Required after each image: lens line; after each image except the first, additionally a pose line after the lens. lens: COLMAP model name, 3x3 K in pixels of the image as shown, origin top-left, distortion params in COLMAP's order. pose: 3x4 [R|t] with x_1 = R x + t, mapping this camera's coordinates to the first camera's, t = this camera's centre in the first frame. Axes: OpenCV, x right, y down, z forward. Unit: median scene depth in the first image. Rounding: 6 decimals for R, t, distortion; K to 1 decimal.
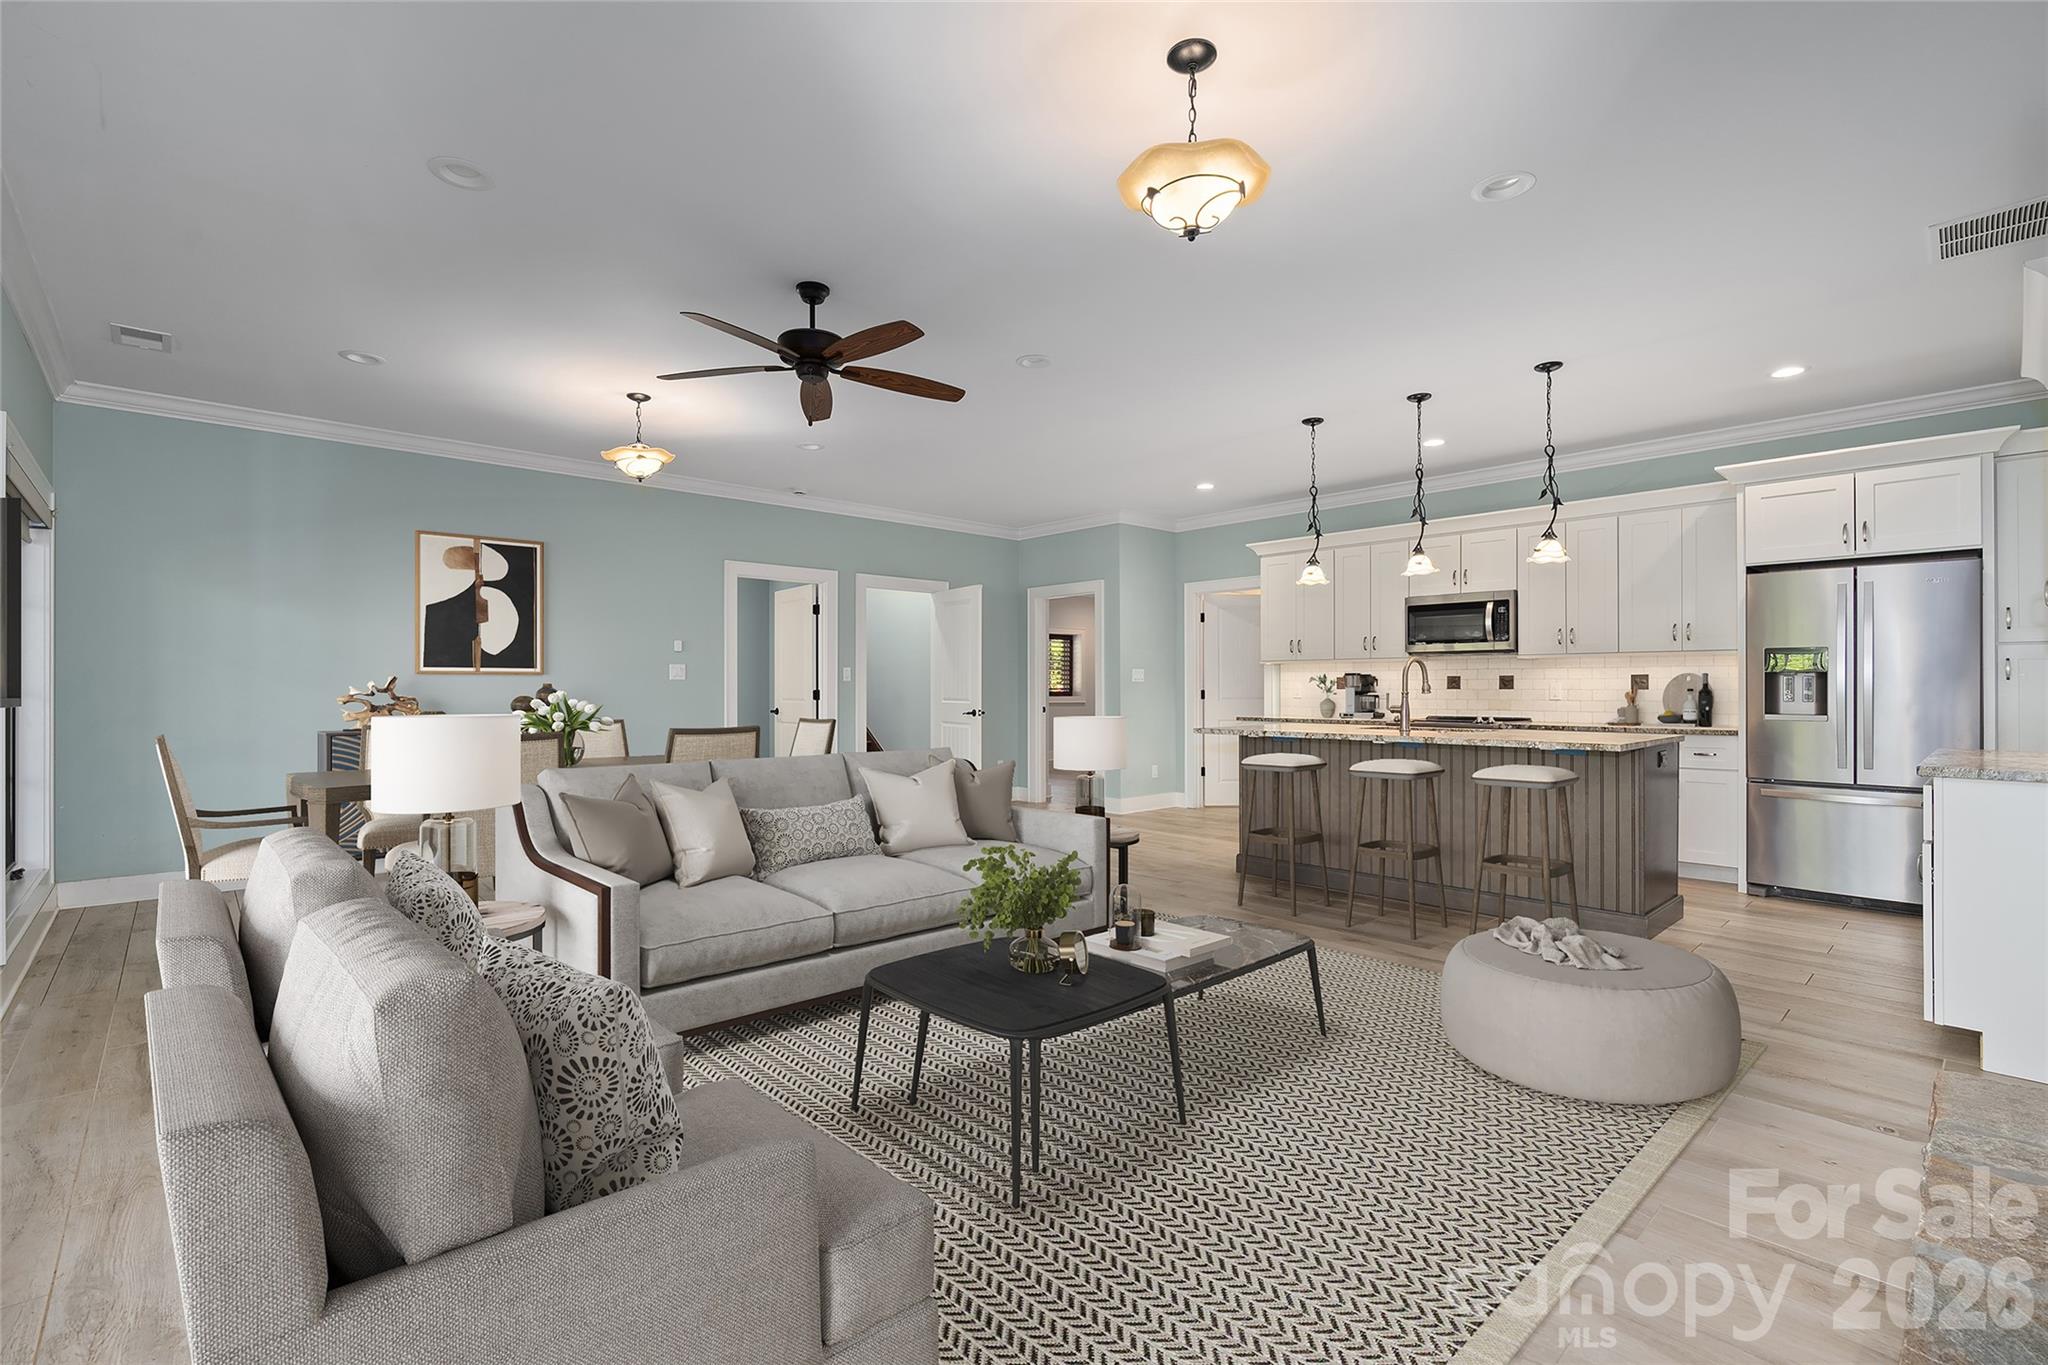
lens RADIAL K [[924.3, 0, 1022.7], [0, 924.3, 684.0], [0, 0, 1]] dist [-0.005901, 0.002359]
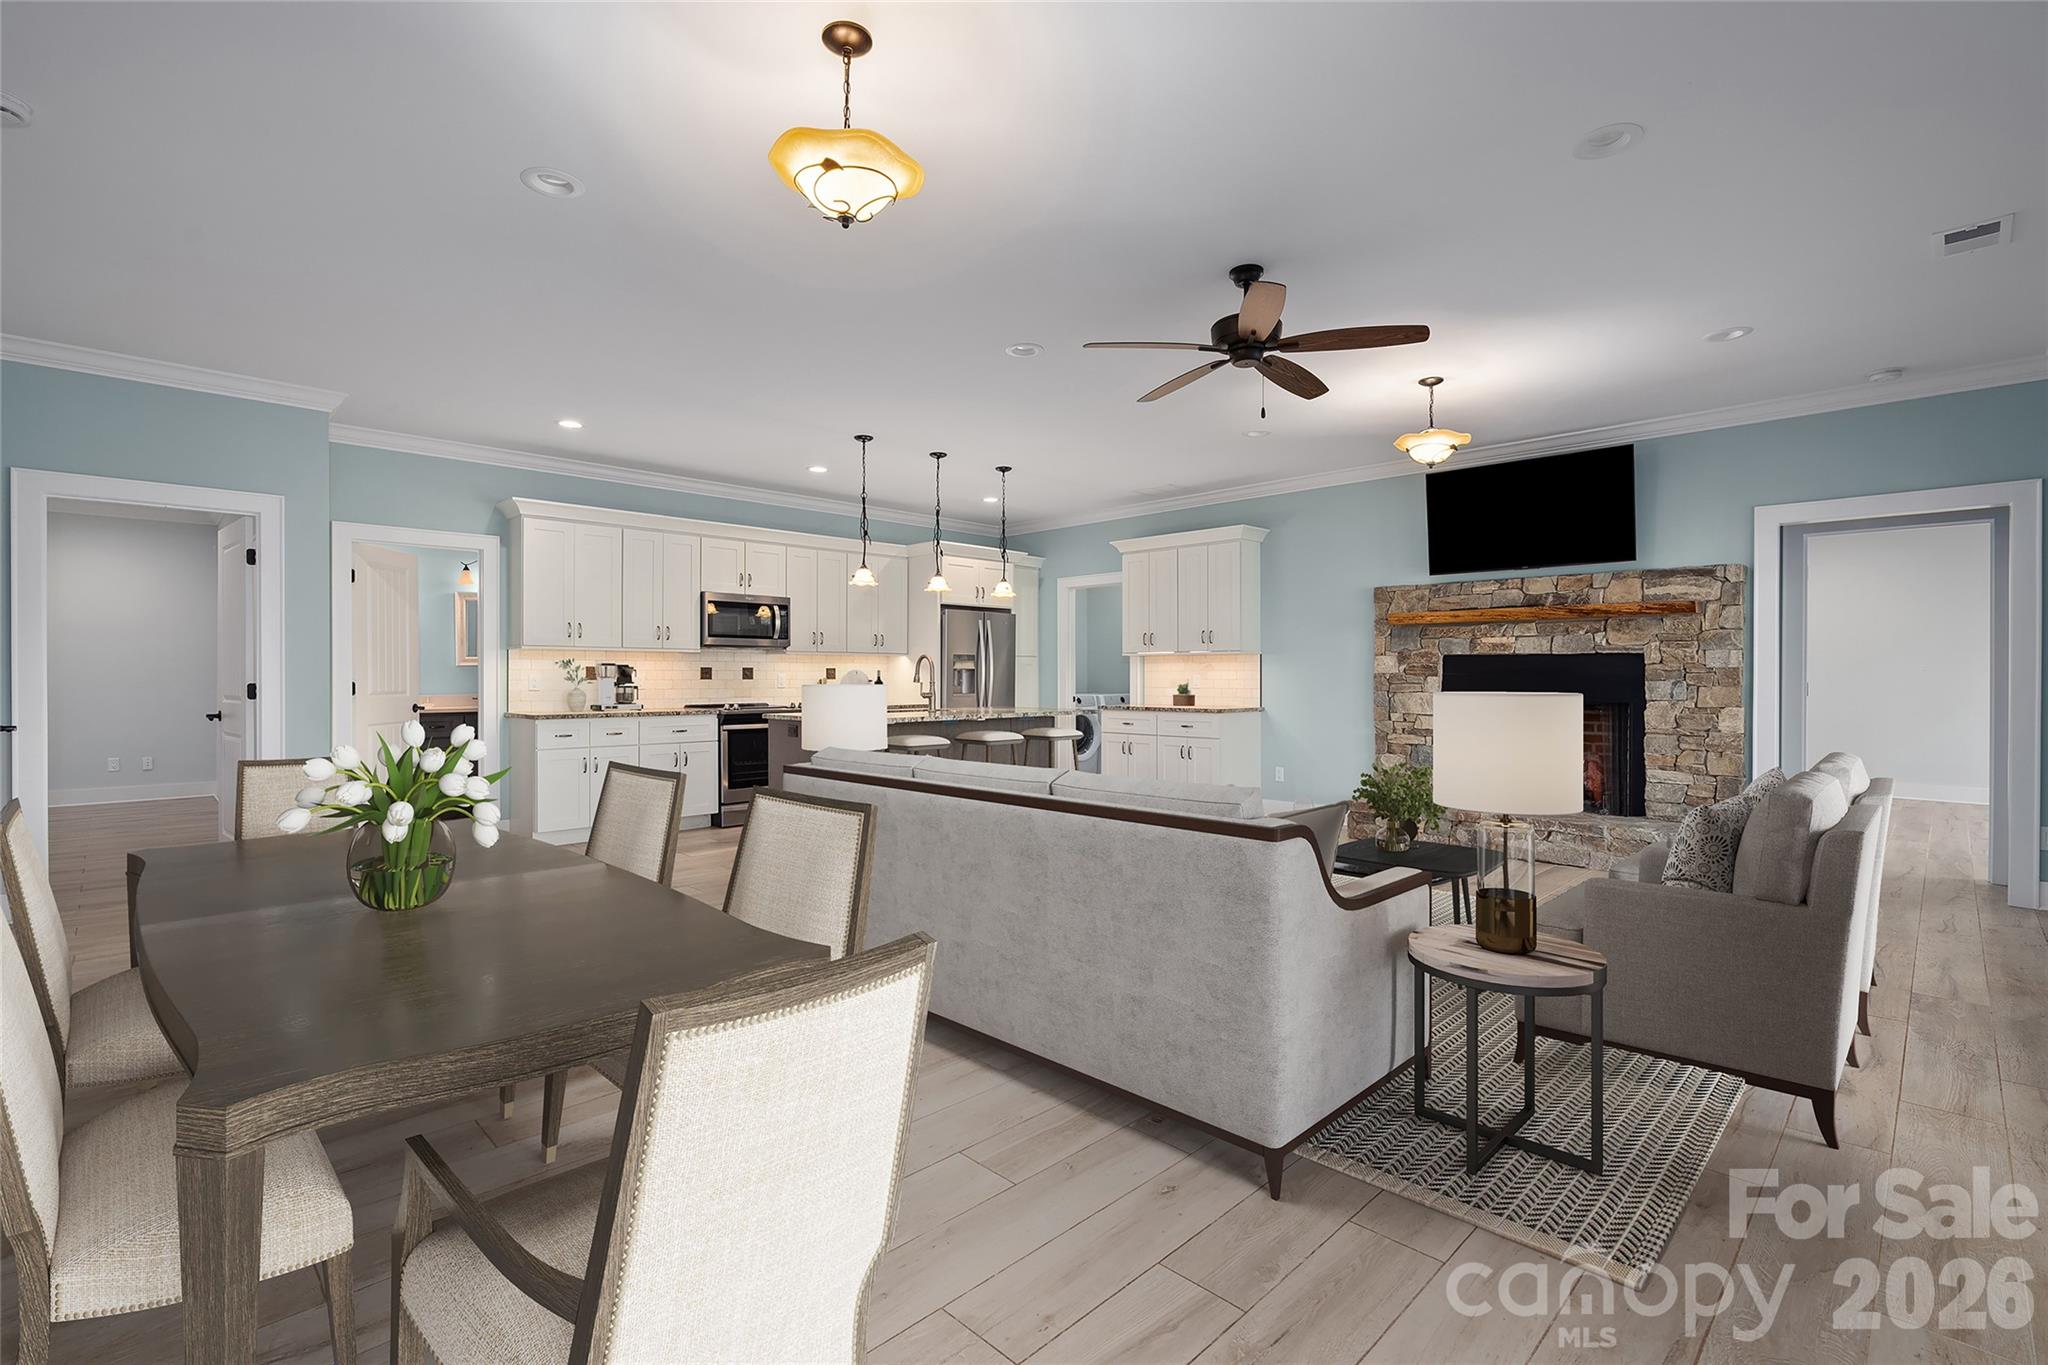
lens RADIAL K [[924.3, 0, 1023.1], [0, 924.3, 676.1], [0, 0, 1]] dist [-0.005901, 0.002359]
pose [[-0.040150, 0.000946, 0.999193, -0.766564], [-0.002924, 0.999995, -0.001064, 0.002482], [-0.999189, -0.002965, -0.040147, 0.816271]]
